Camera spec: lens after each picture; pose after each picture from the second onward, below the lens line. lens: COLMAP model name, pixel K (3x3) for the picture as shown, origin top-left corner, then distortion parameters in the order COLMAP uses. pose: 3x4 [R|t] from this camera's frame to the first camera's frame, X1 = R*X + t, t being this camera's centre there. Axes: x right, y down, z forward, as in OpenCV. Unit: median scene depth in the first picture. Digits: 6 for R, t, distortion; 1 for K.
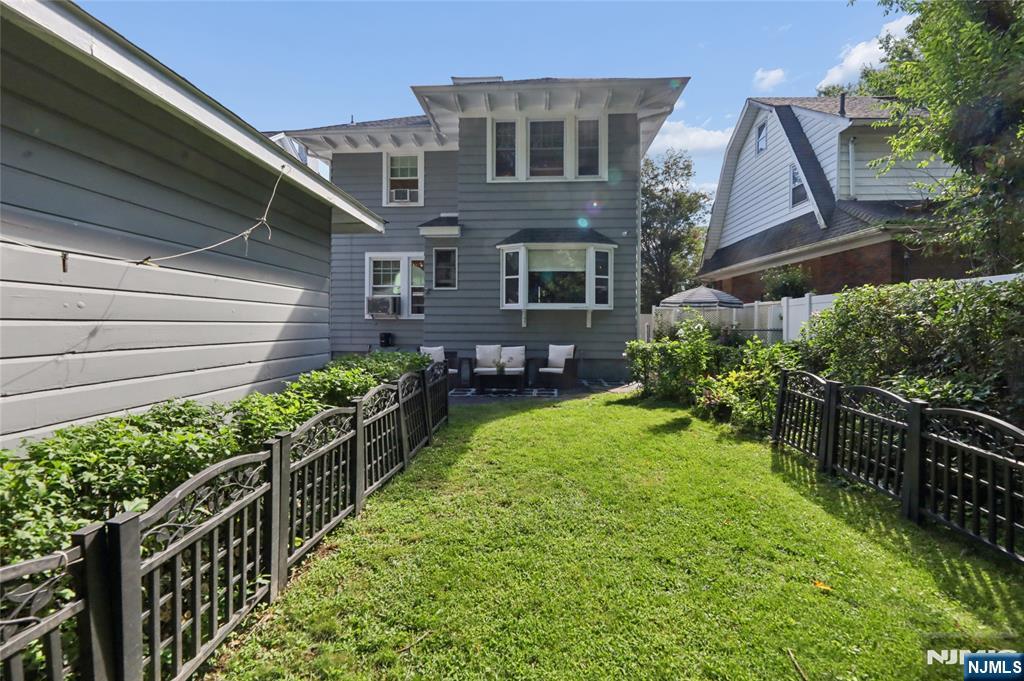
lens RADIAL K [[456.5, 0, 511.1], [0, 456.5, 329.7], [0, 0, 1]] dist [-0.004270, -0.000223]
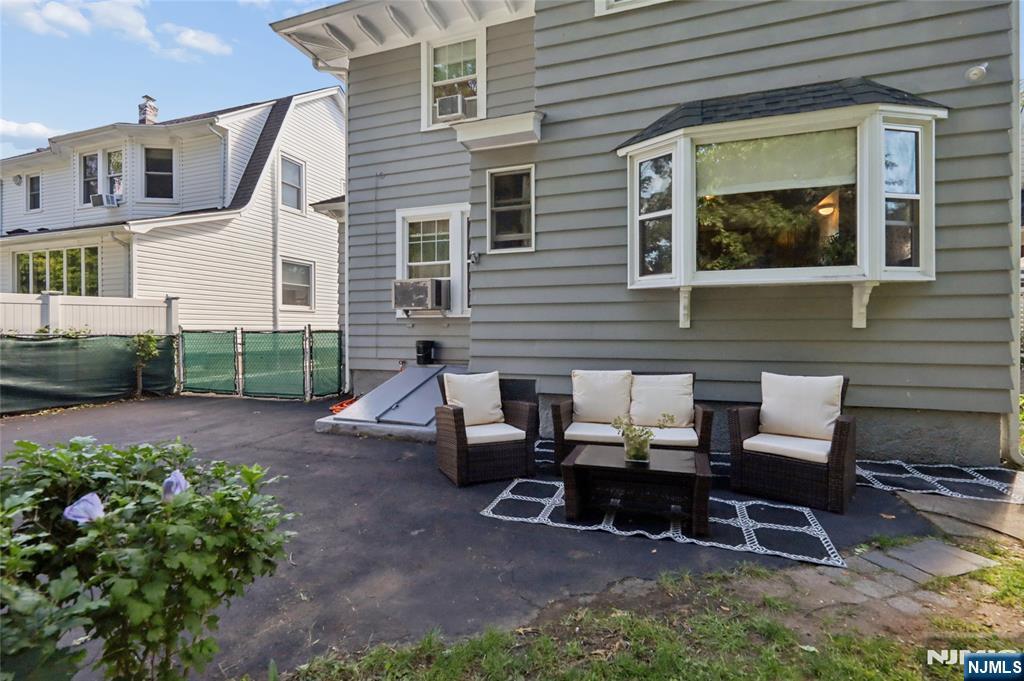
lens RADIAL K [[456.5, 0, 500.4], [0, 456.5, 329.6], [0, 0, 1]] dist [-0.004270, -0.000223]
pose [[0.964268, -0.005490, -0.264871, -0.024349], [0.001836, 0.999900, -0.014041, 0.001283], [0.264921, 0.013053, 0.964182, 0.506978]]
